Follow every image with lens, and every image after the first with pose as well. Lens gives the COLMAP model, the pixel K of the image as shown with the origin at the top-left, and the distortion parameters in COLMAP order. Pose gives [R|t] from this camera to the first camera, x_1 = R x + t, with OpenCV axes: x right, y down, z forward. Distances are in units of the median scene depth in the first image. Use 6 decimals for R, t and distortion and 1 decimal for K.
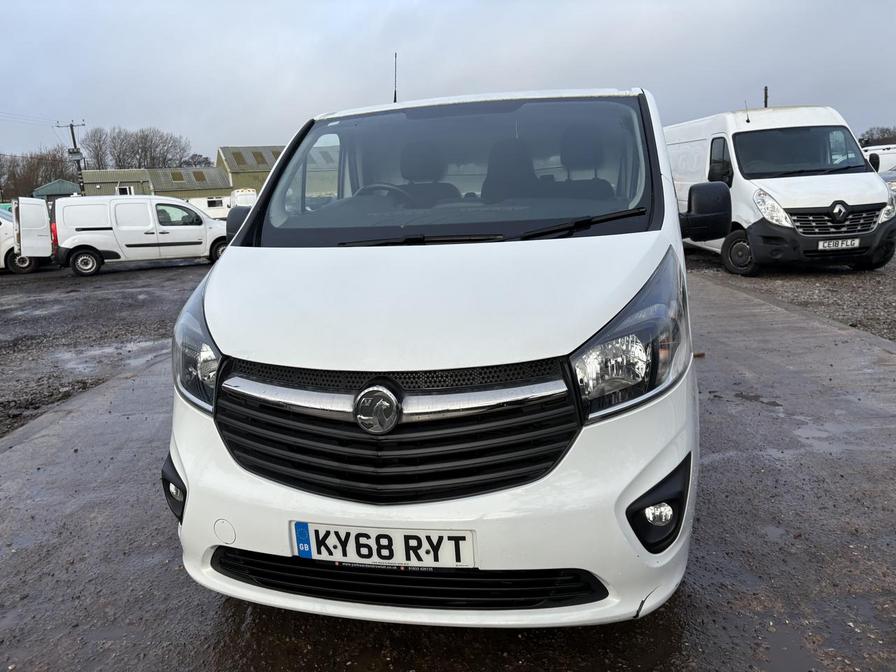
lens RADIAL K [[679.7, 0, 449.5], [0, 679.7, 329.7], [0, 0, 1]] dist [0.024930, -0.013539]
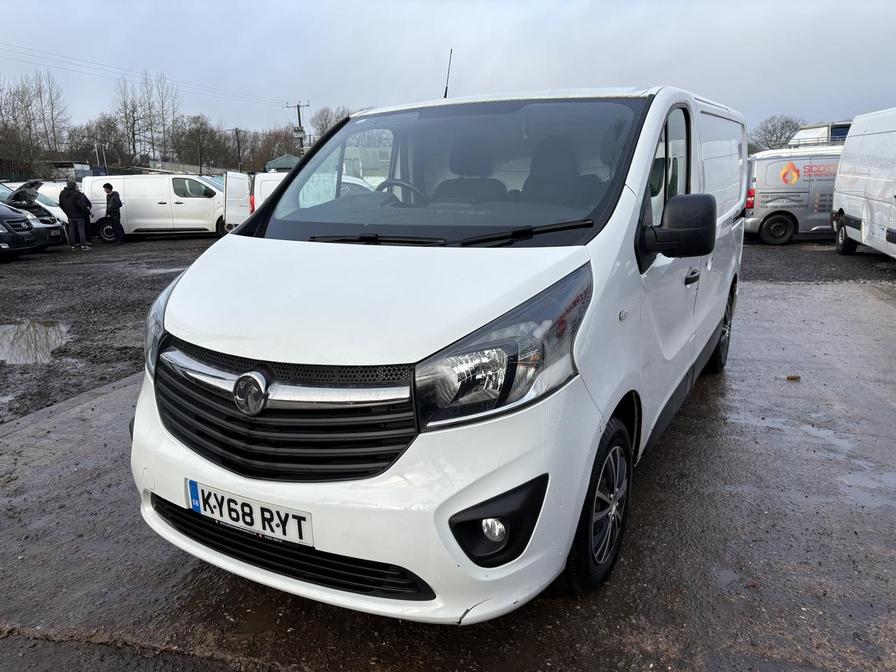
lens RADIAL K [[679.7, 0, 452.7], [0, 679.7, 340.2], [0, 0, 1]] dist [0.024930, -0.013539]
pose [[0.953797, 0.102653, -0.282373, 0.505768], [-0.090564, 0.994339, 0.055573, -0.059660], [0.286479, -0.027432, 0.957694, 0.024166]]
